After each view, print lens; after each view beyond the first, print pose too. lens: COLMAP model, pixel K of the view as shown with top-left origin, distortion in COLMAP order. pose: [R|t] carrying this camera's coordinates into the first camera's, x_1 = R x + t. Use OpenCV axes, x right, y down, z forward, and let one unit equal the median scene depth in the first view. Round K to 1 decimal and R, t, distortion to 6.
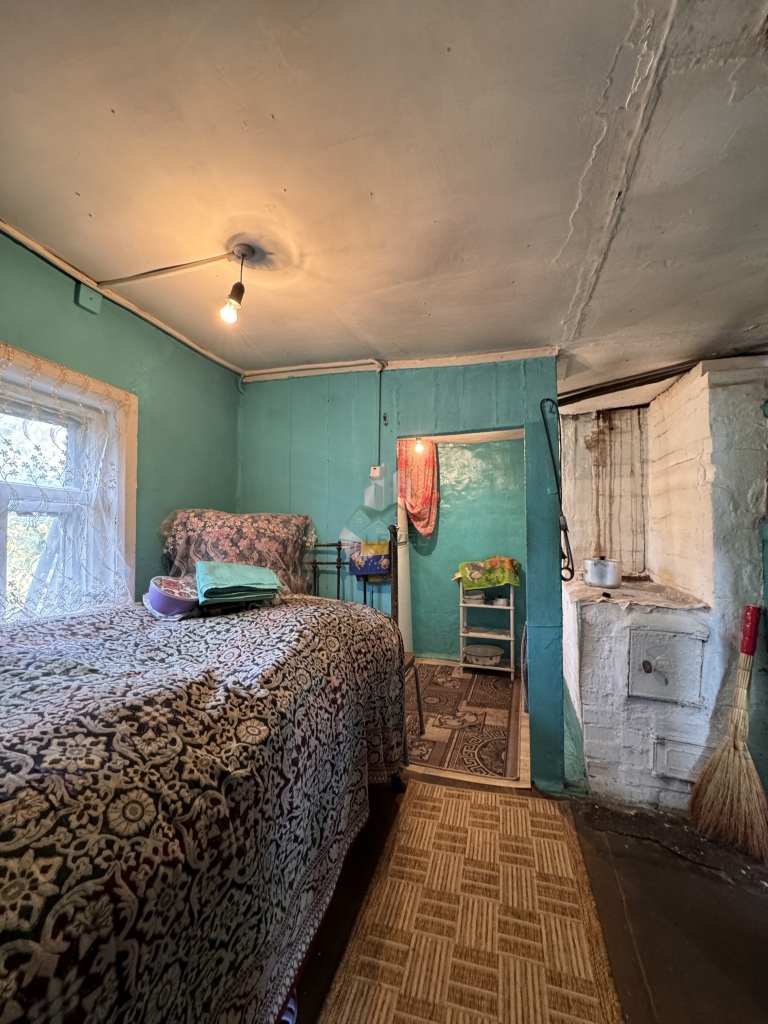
lens RADIAL K [[407.3, 0, 382.9], [0, 407.3, 513.9], [0, 0, 1]] dist [-0.005184, 0.000954]
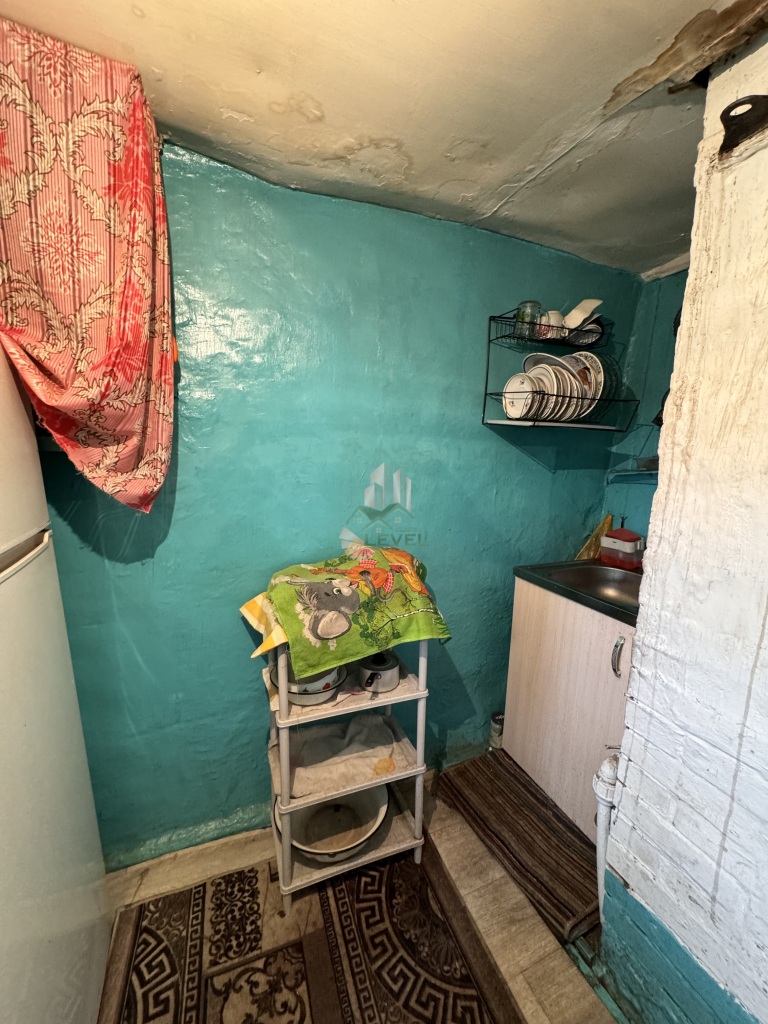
lens RADIAL K [[407.3, 0, 377.8], [0, 407.3, 510.9], [0, 0, 1]] dist [-0.005184, 0.000954]
pose [[0.772302, -0.080290, 0.630161, 0.065196], [-0.036578, 0.984714, 0.170293, 0.009306], [-0.634202, -0.154567, 0.757560, 0.733947]]
